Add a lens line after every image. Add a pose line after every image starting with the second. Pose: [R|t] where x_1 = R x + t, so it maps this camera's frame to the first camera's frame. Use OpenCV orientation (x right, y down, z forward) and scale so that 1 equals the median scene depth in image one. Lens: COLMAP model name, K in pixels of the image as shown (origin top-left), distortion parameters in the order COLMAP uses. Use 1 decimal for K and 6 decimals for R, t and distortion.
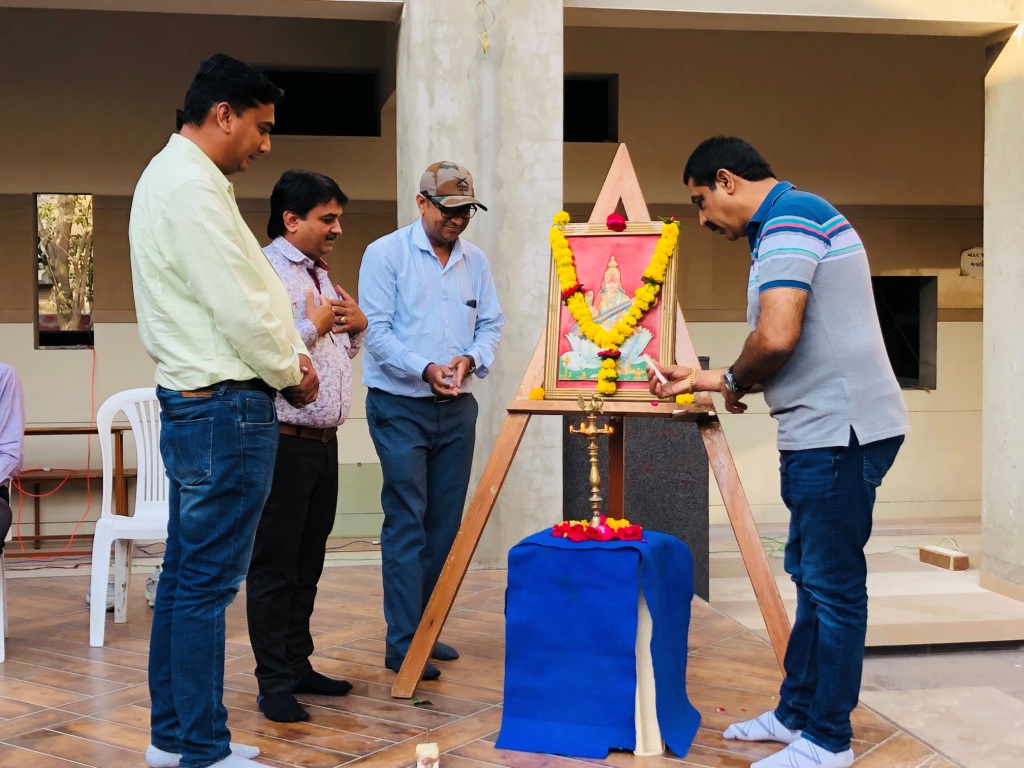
lens RADIAL K [[1474.8, 0, 512.0], [0, 1474.8, 384.0], [0, 0, 1]] dist [0.096454, -0.005899]
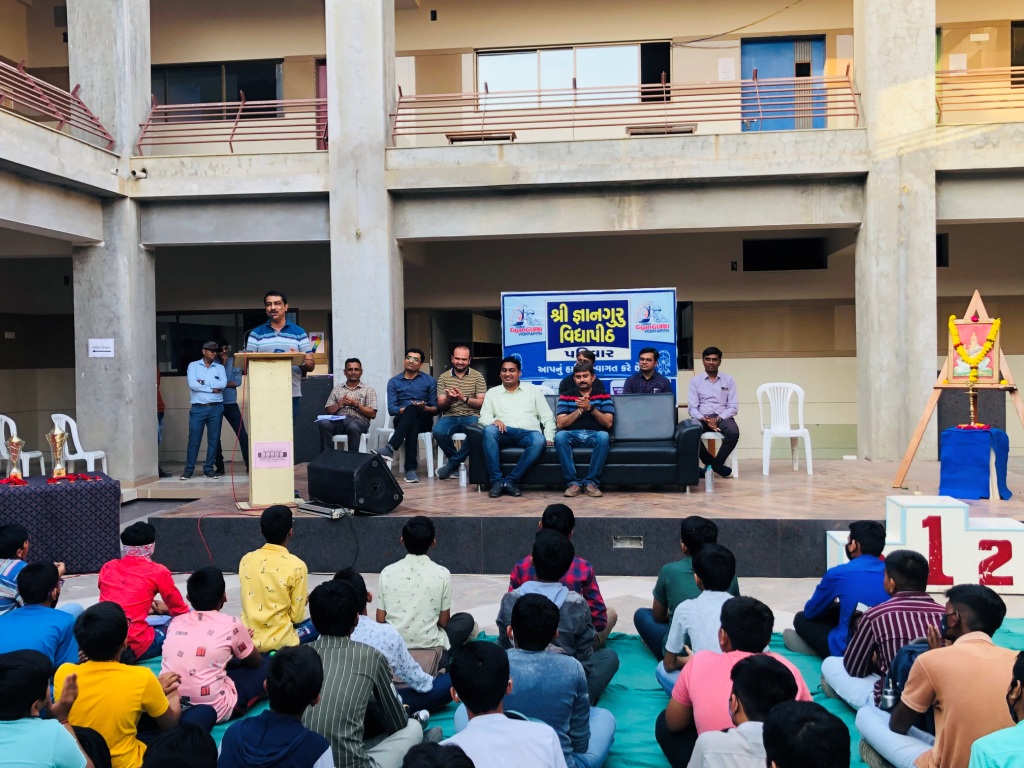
lens RADIAL K [[998.7, 0, 512.0], [0, 998.7, 384.0], [0, 0, 1]] dist [0.129350, -0.292014]
pose [[0.957216, -0.003139, -0.289359, -0.207815], [-0.000956, 0.999901, -0.014007, 0.038417], [0.289374, 0.013684, 0.957118, -1.045098]]
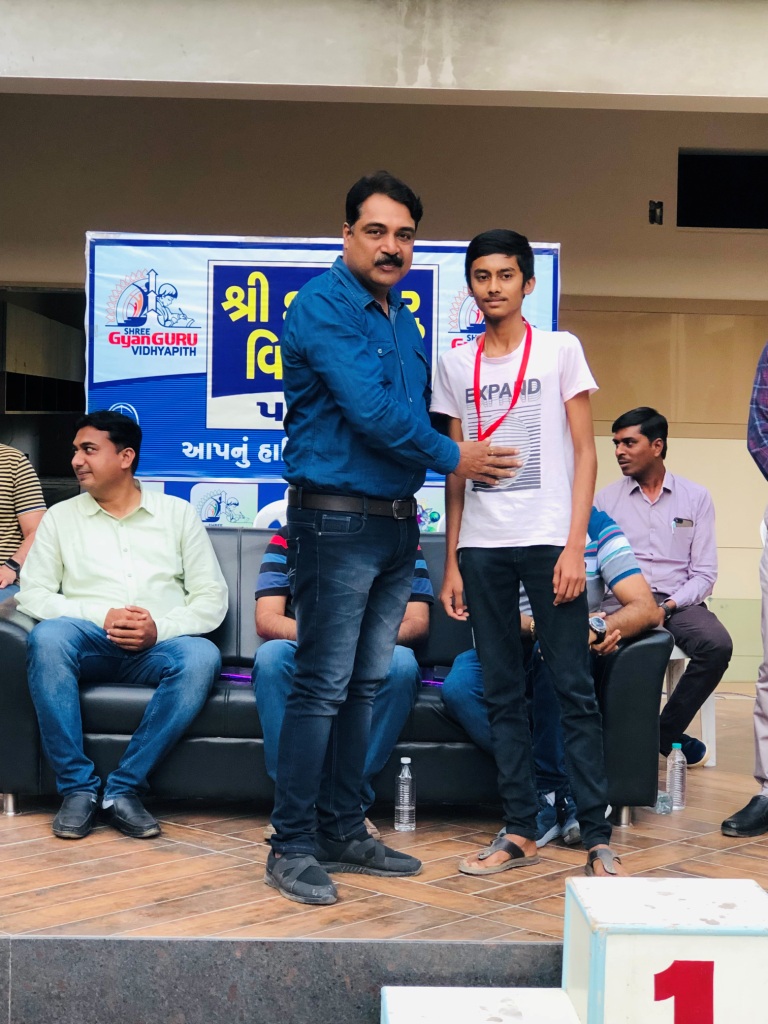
lens RADIAL K [[2009.1, 0, 384.0], [0, 2009.1, 512.0], [0, 0, 1]] dist [-0.176782, 2.099061]
pose [[0.988820, 0.032353, -0.145561, -0.403227], [-0.032078, 0.999476, 0.004235, 0.012465], [0.145622, 0.000482, 0.989340, -0.462792]]
